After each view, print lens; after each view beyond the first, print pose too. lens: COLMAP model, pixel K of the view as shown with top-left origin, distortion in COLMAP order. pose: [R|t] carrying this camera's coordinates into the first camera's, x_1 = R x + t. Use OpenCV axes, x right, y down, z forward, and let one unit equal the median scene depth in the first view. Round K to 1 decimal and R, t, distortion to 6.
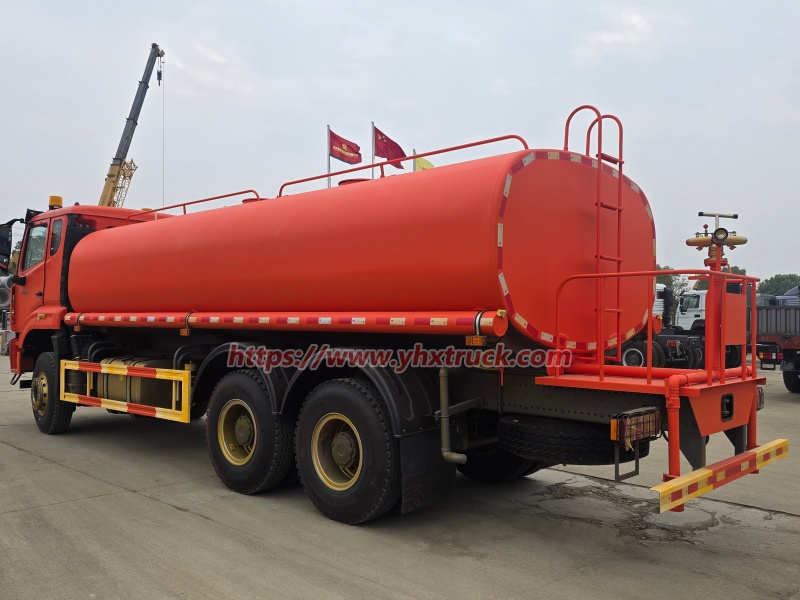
lens RADIAL K [[708.4, 0, 400.0], [0, 708.4, 300.0], [0, 0, 1]] dist [0.103431, -0.123146]
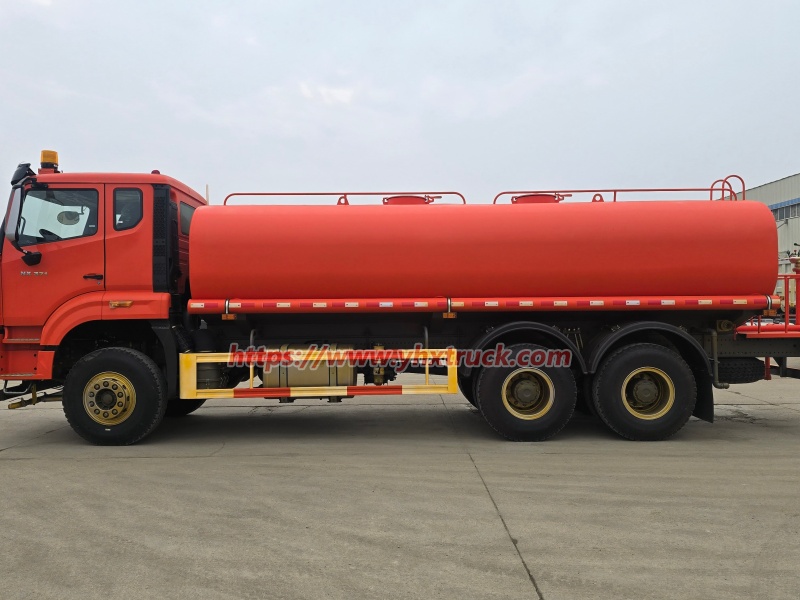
lens RADIAL K [[708.4, 0, 400.0], [0, 708.4, 300.0], [0, 0, 1]] dist [0.103431, -0.123146]
pose [[0.709316, -0.010209, 0.704817, -1.379152], [-0.006761, 0.999751, 0.021284, -0.003337], [-0.704858, -0.019862, 0.709070, 0.306638]]
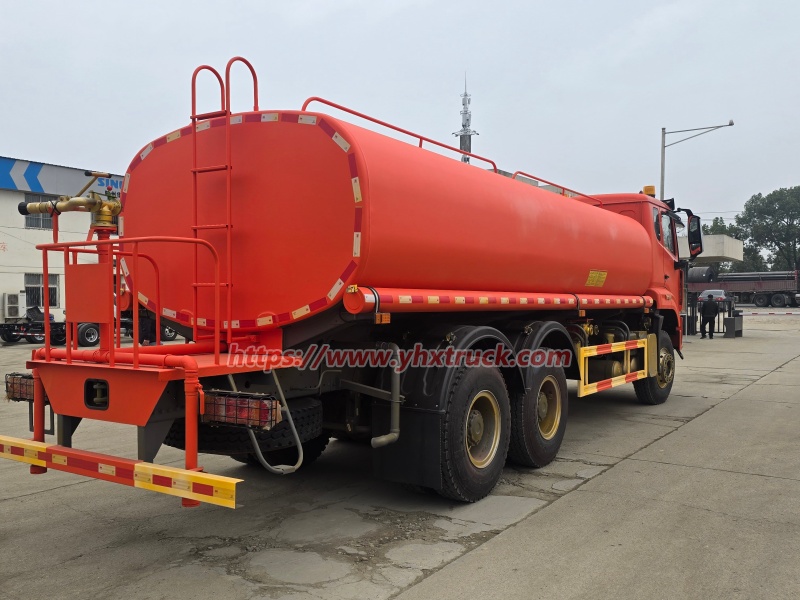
lens RADIAL K [[708.4, 0, 400.0], [0, 708.4, 300.0], [0, 0, 1]] dist [0.103431, -0.123146]
pose [[0.170507, -0.009126, -0.985314, 1.059602], [0.026965, 0.999626, -0.004593, 0.038243], [0.984987, -0.025786, 0.170690, 0.936685]]
